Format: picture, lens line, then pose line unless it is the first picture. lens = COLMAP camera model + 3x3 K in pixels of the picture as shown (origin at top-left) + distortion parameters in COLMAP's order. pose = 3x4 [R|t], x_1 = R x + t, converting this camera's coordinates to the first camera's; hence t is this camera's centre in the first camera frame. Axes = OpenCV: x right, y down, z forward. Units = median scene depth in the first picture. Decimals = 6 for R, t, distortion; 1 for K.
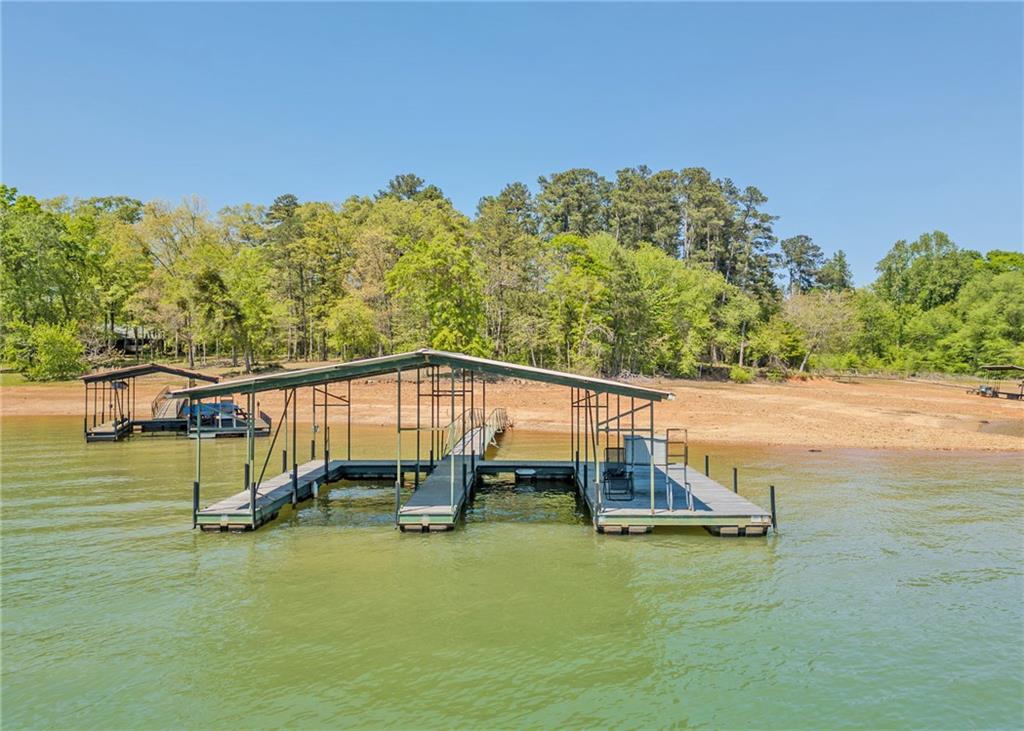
lens RADIAL K [[722.5, 0, 510.5], [0, 722.5, 381.2], [0, 0, 1]] dist [0.075251, -0.089078]
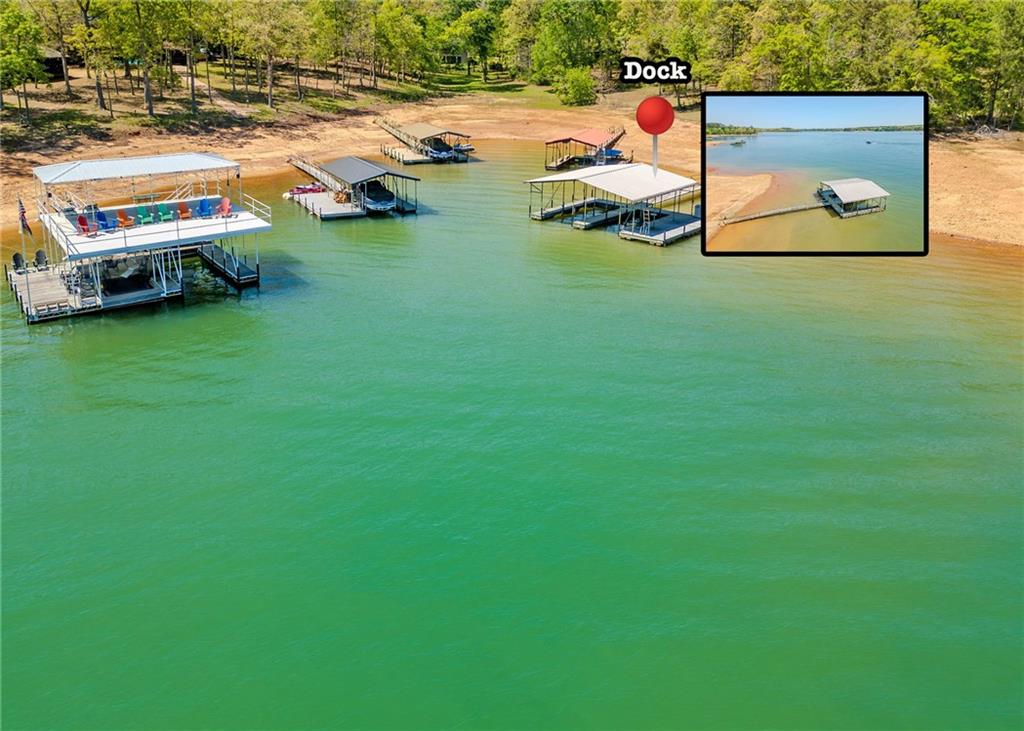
lens RADIAL K [[722.5, 0, 510.5], [0, 722.5, 381.2], [0, 0, 1]] dist [0.075251, -0.089078]
pose [[0.749036, 0.294509, -0.593472, 0.411865], [-0.018579, 0.904752, 0.425532, -0.132287], [0.662269, -0.307713, 0.683164, -0.398922]]
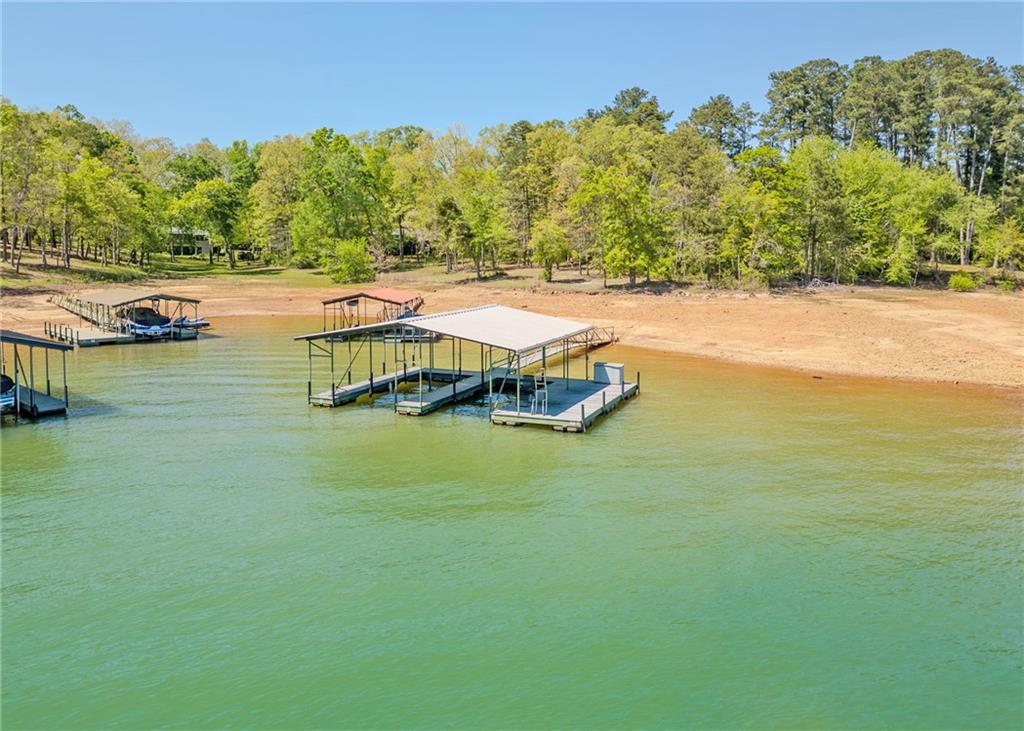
lens RADIAL K [[746.6, 0, 514.0], [0, 746.6, 326.6], [0, 0, 1]] dist [0.029924, -0.007771]
pose [[0.919770, 0.034728, -0.390918, 0.179251], [-0.000692, 0.996219, 0.086872, -0.038849], [0.392457, -0.079631, 0.916317, -0.133347]]
